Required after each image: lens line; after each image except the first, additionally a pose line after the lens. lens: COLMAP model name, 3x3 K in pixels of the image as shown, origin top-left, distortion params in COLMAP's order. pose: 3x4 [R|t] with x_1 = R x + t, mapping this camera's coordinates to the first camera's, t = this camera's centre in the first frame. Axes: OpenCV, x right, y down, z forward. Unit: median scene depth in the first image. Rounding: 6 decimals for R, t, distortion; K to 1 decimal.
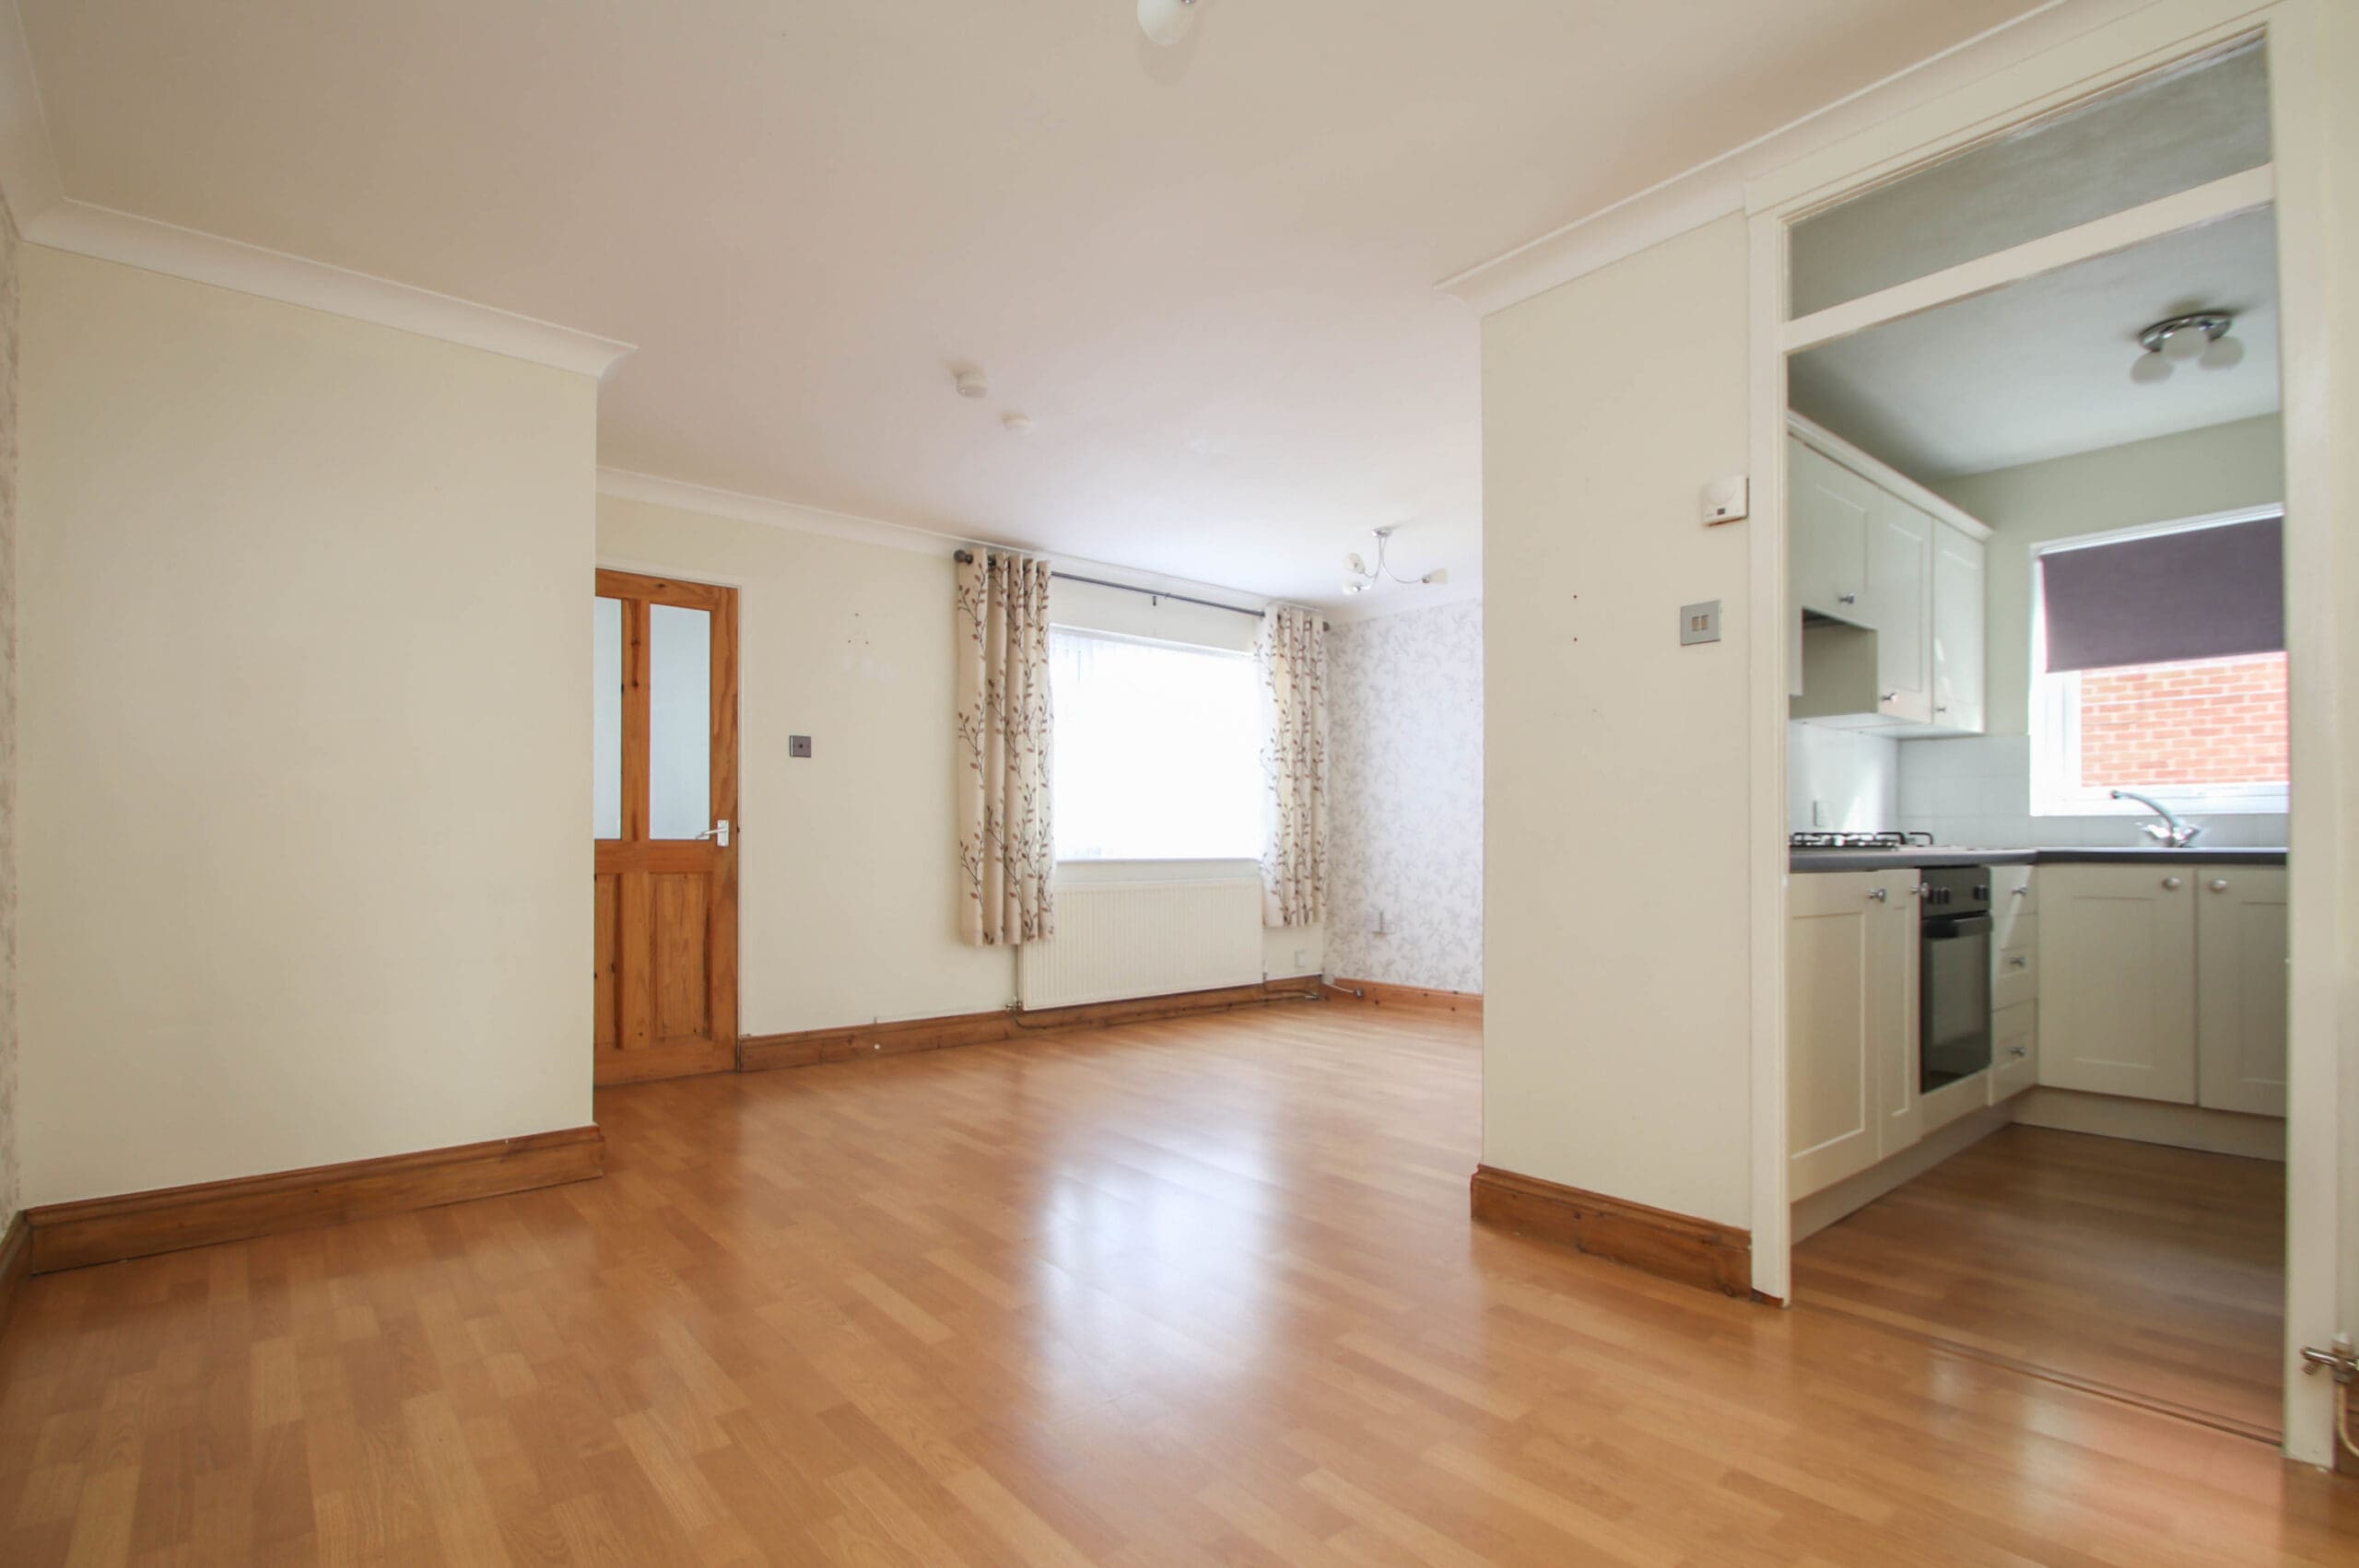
lens RADIAL K [[1132.6, 0, 1186.3], [0, 1132.6, 850.8], [0, 0, 1]] dist [-0.000577, -0.000349]
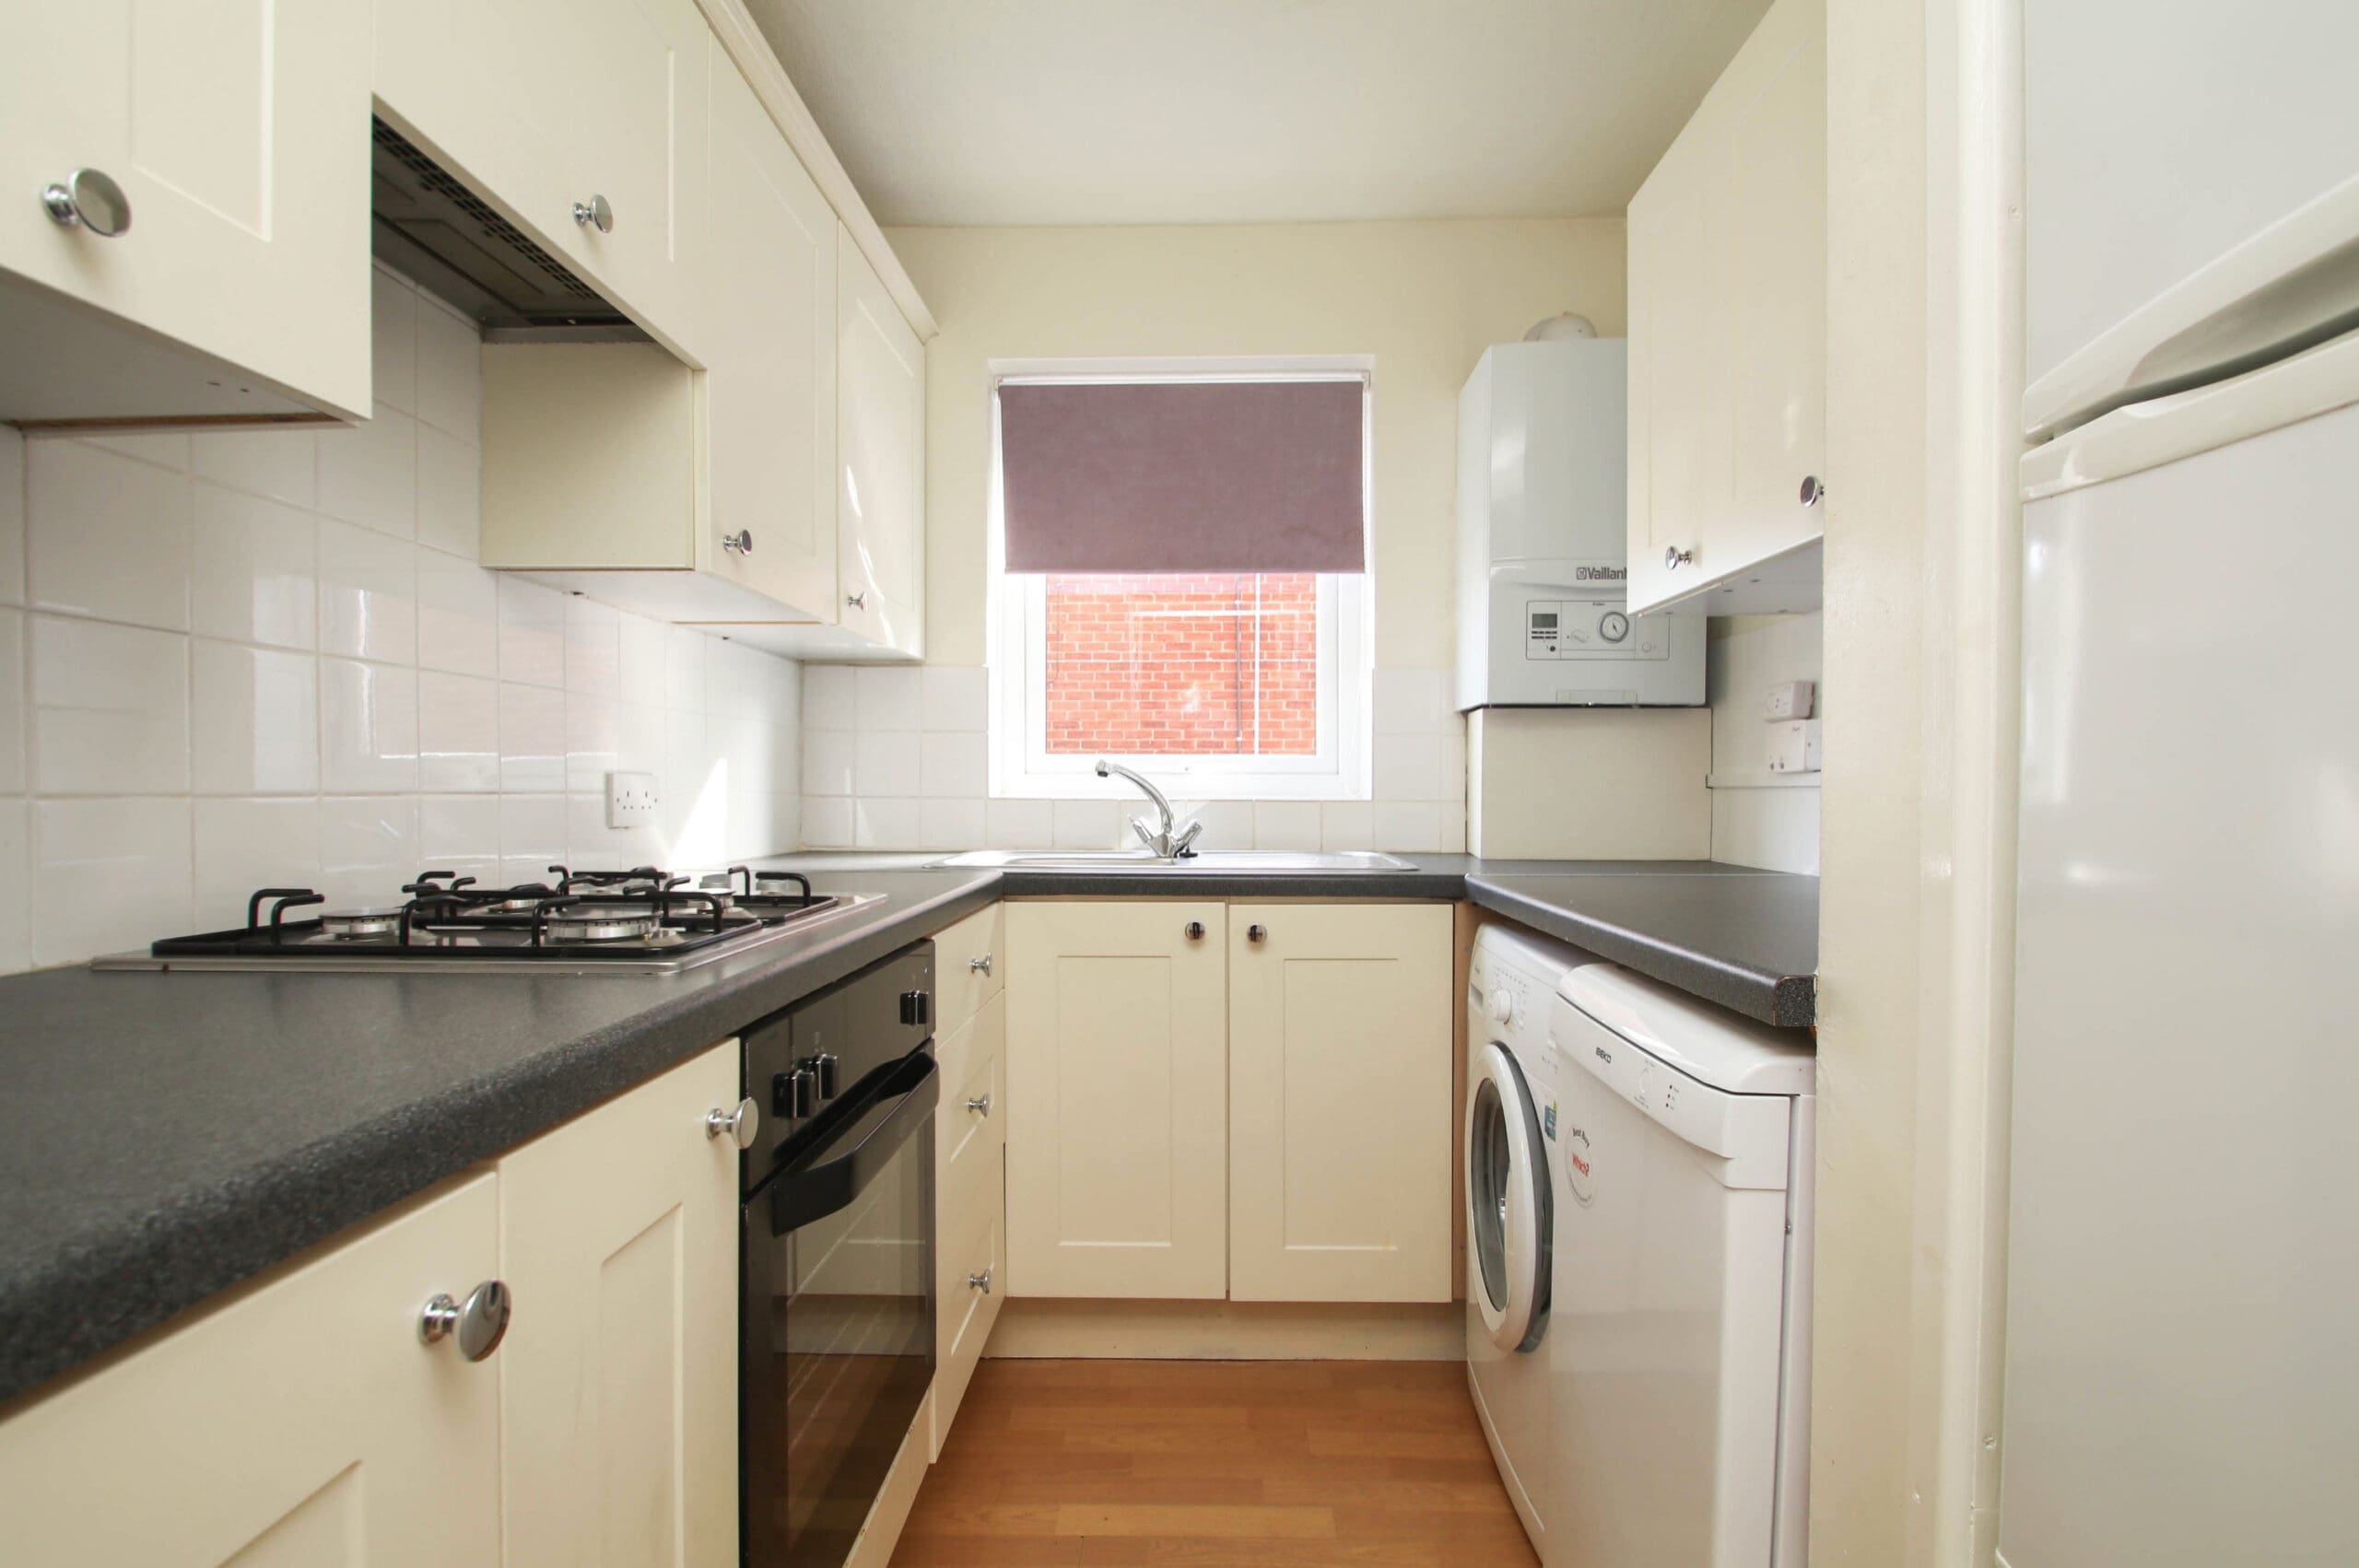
lens RADIAL K [[1098.7, 0, 1179.5], [0, 1098.7, 784.0], [0, 0, 1]] dist [-0.003192, 0.000167]
pose [[0.668285, 0.000772, 0.743905, 0.375101], [0.004386, 0.999978, -0.004978, -0.035229], [-0.743893, 0.006590, 0.668267, 0.529409]]
